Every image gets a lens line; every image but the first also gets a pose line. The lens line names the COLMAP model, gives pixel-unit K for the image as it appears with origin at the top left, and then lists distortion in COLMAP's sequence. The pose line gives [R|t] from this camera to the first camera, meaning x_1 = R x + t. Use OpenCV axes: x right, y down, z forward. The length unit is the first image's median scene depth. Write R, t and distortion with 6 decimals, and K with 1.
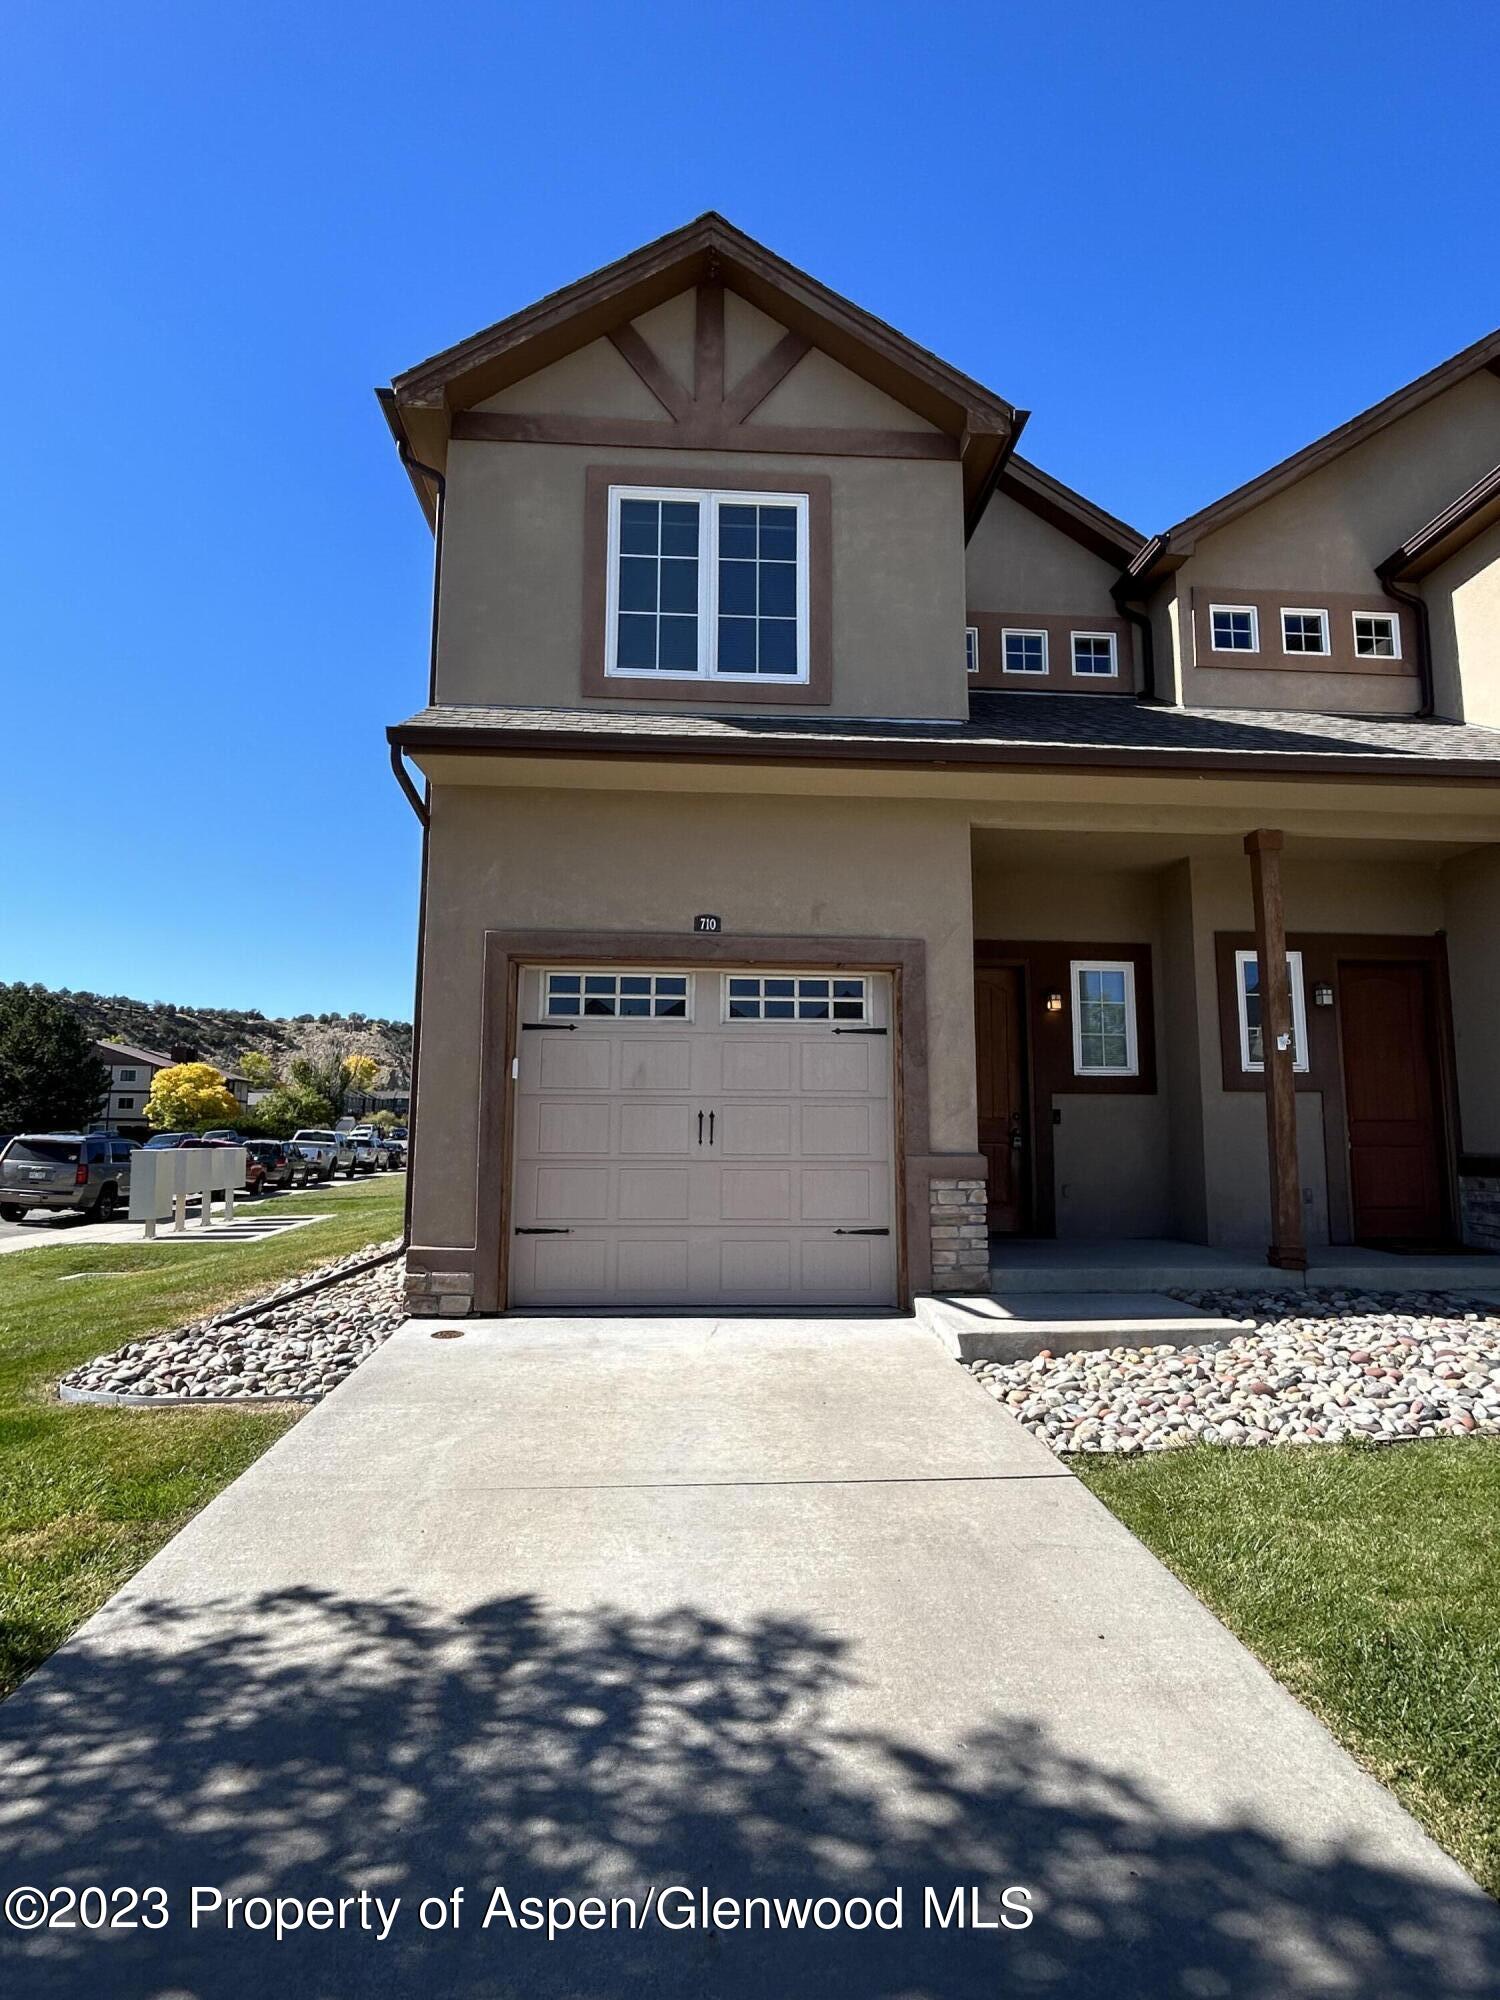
lens RADIAL K [[1060.3, 0, 746.2], [0, 1060.3, 1002.4], [0, 0, 1]] dist [-0.000792, 0.002340]
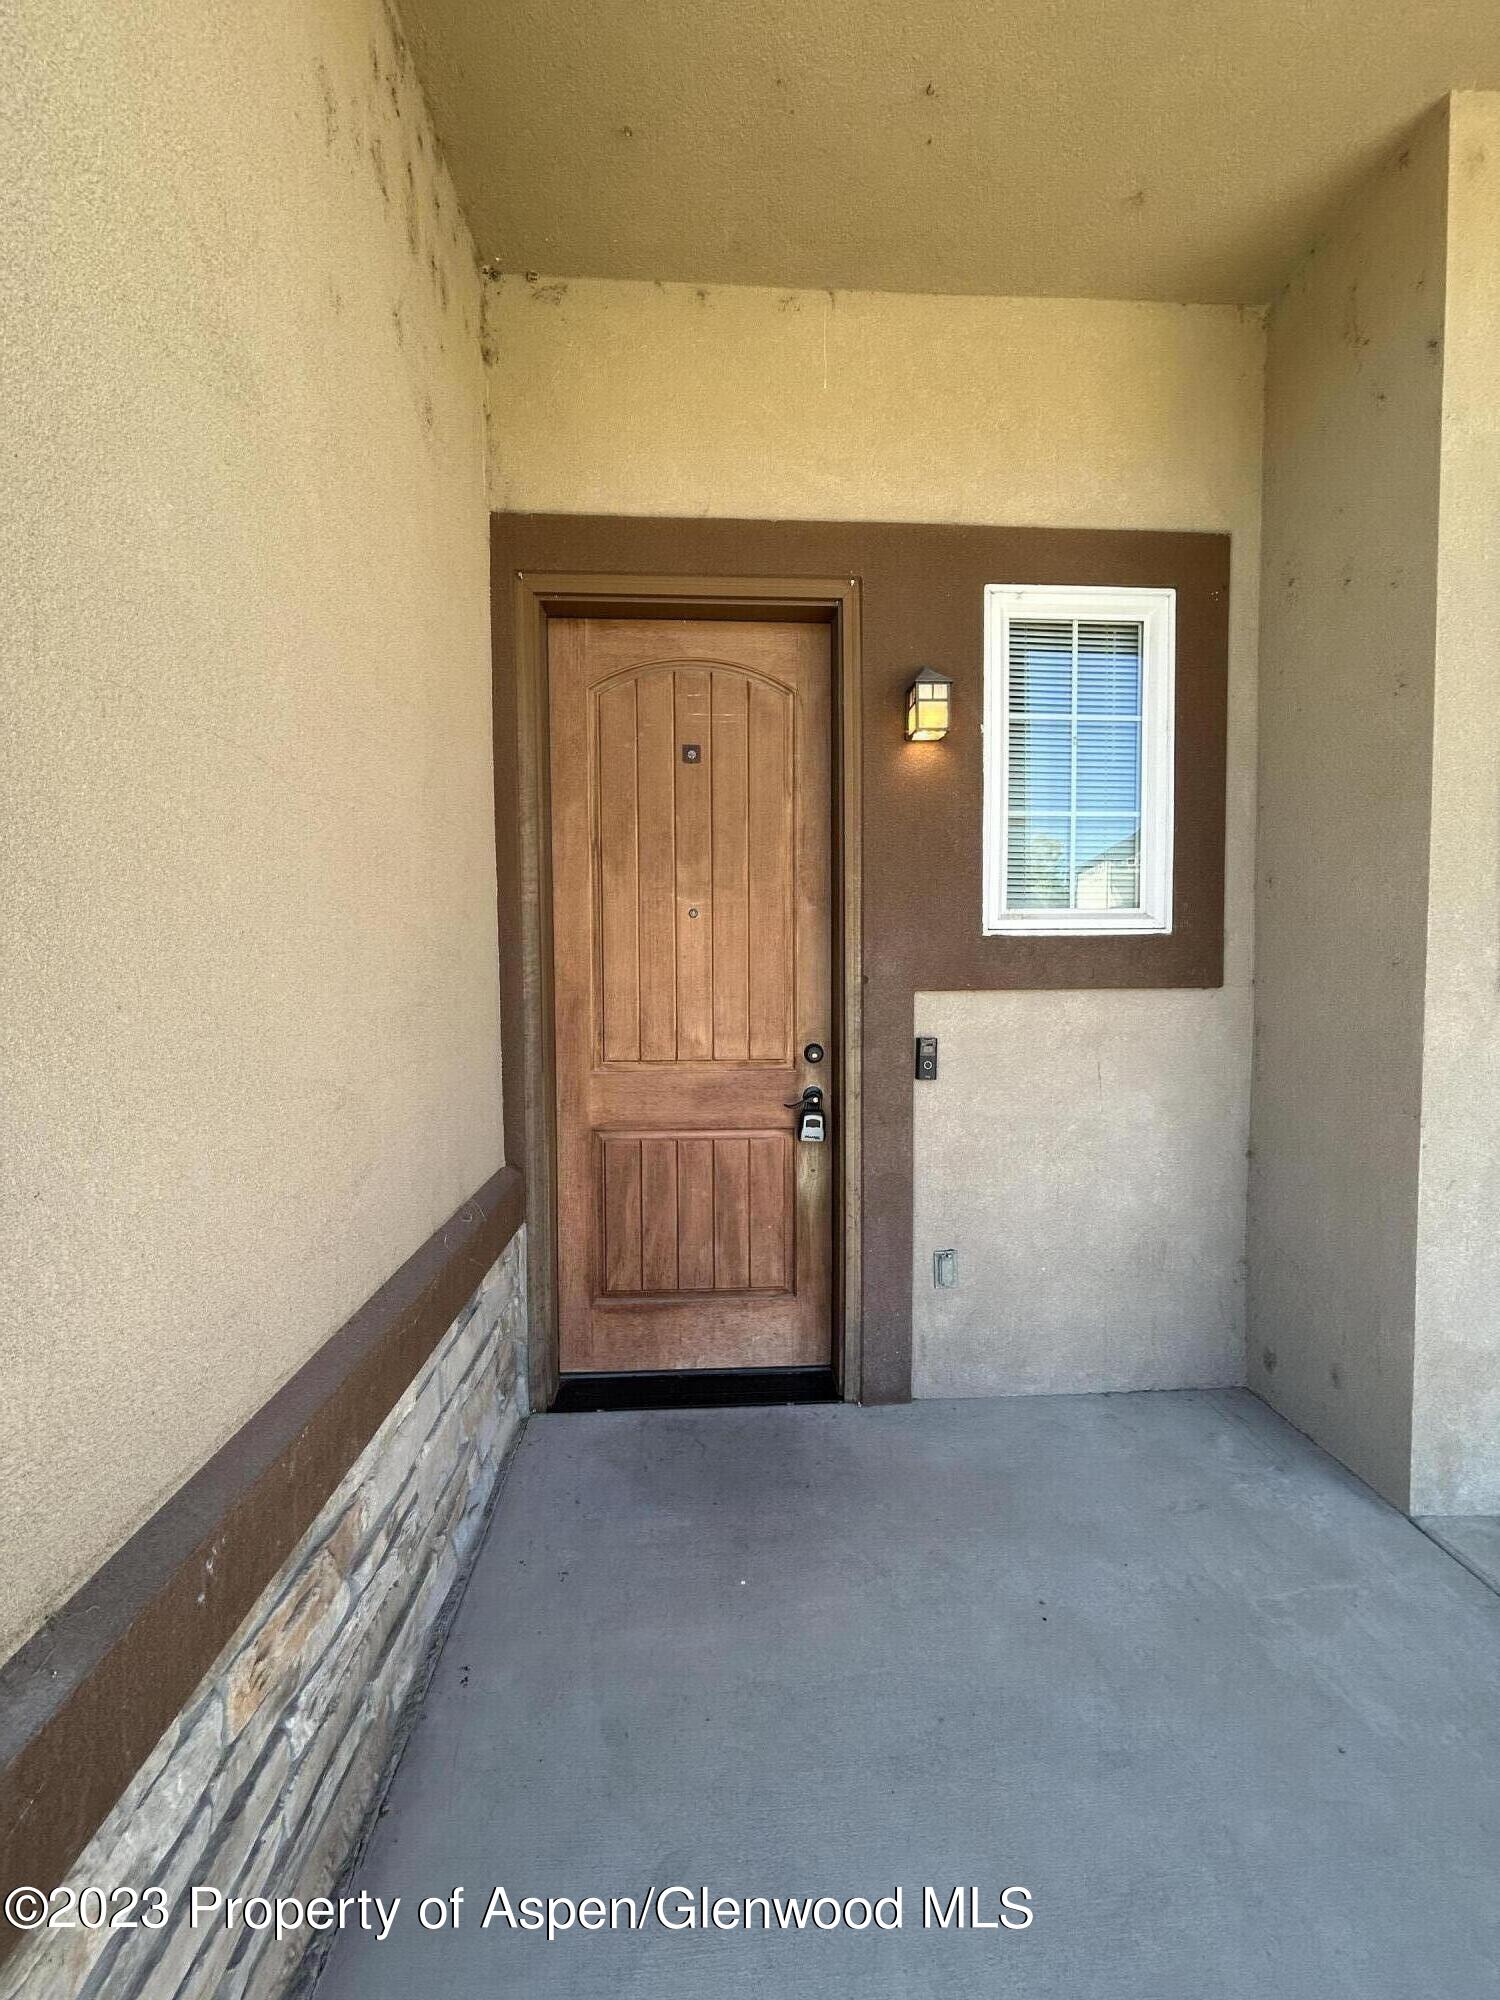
lens RADIAL K [[806.3, 0, 759.2], [0, 806.3, 997.6], [0, 0, 1]] dist [0.002606, -0.000094]
pose [[0.999790, -0.018335, -0.009186, 0.240865], [0.019751, 0.981449, 0.190703, 0.038294], [0.005519, -0.190844, 0.981605, 0.746052]]
